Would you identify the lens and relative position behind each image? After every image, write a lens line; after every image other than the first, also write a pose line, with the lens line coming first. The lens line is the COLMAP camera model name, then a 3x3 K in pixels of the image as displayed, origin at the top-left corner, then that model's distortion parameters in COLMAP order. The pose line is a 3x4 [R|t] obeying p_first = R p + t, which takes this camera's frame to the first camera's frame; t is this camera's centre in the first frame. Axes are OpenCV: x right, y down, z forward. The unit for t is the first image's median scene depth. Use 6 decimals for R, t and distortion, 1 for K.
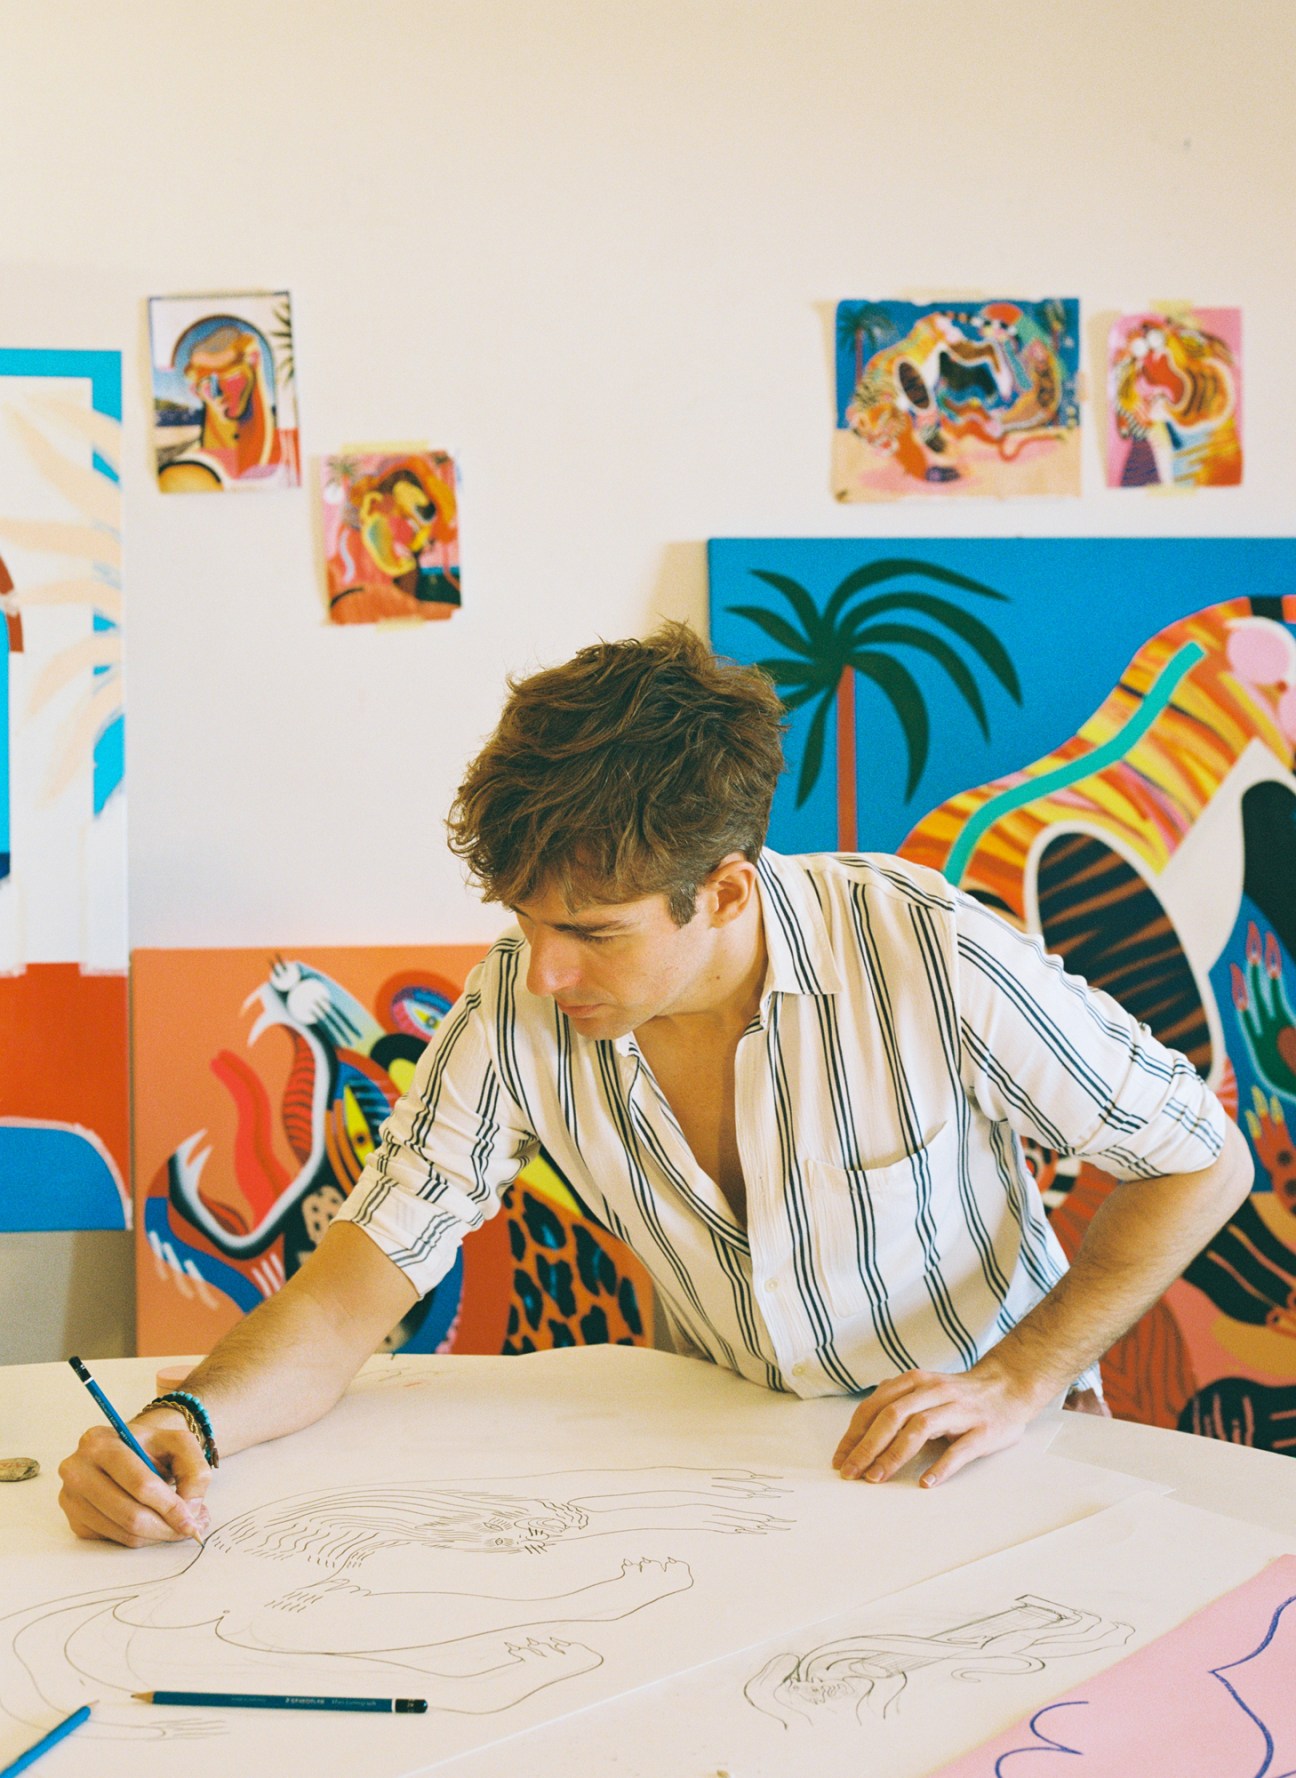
lens RADIAL K [[2747.3, 0, 648.0], [0, 2747.3, 889.0], [0, 0, 1]] dist [-0.002106, -0.041593]
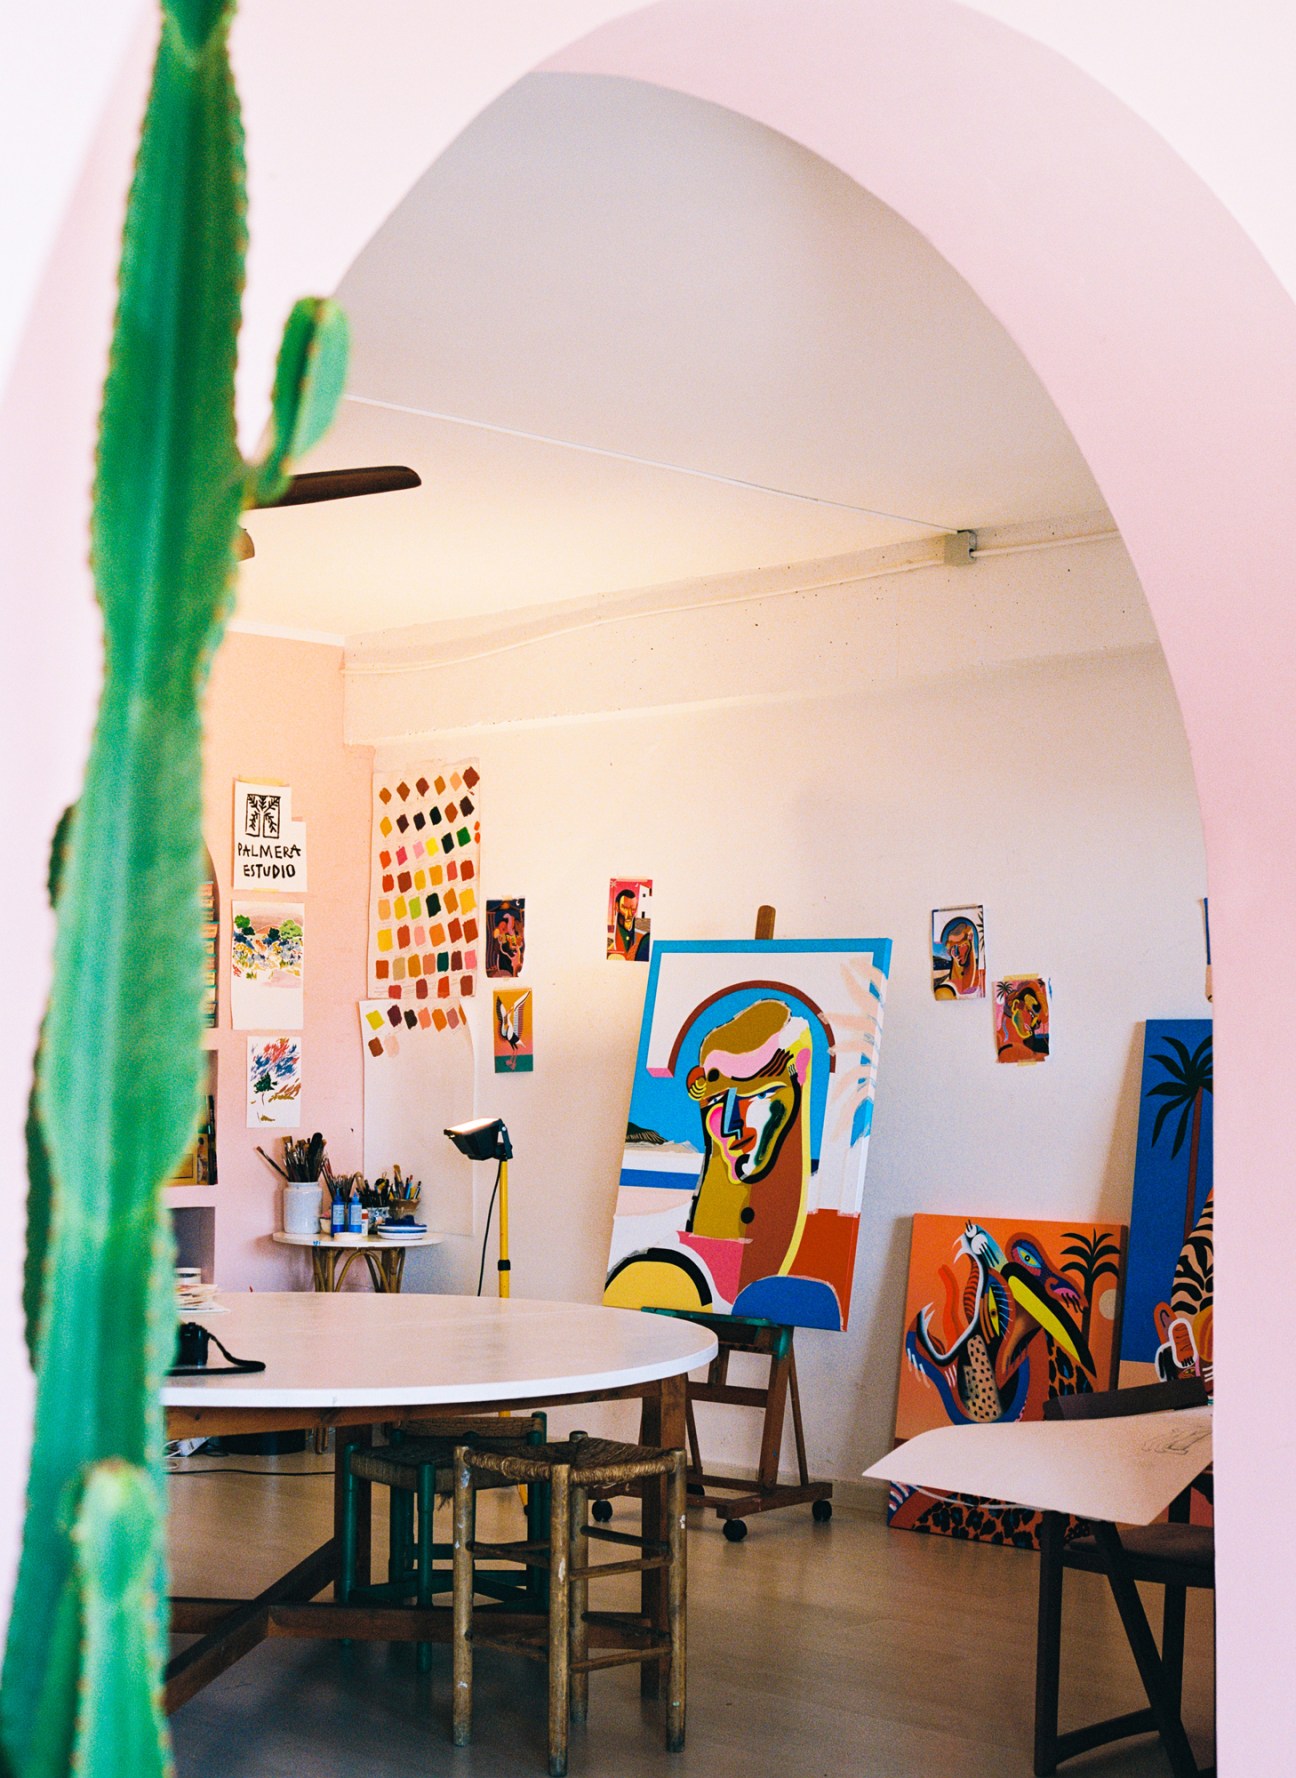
lens RADIAL K [[2747.3, 0, 648.0], [0, 2747.3, 889.0], [0, 0, 1]] dist [-0.002106, -0.041593]
pose [[0.661144, -0.034598, -0.749460, 1.274158], [-0.084567, 0.989133, -0.120264, 0.046523], [0.745477, 0.142891, 0.651034, -0.570753]]
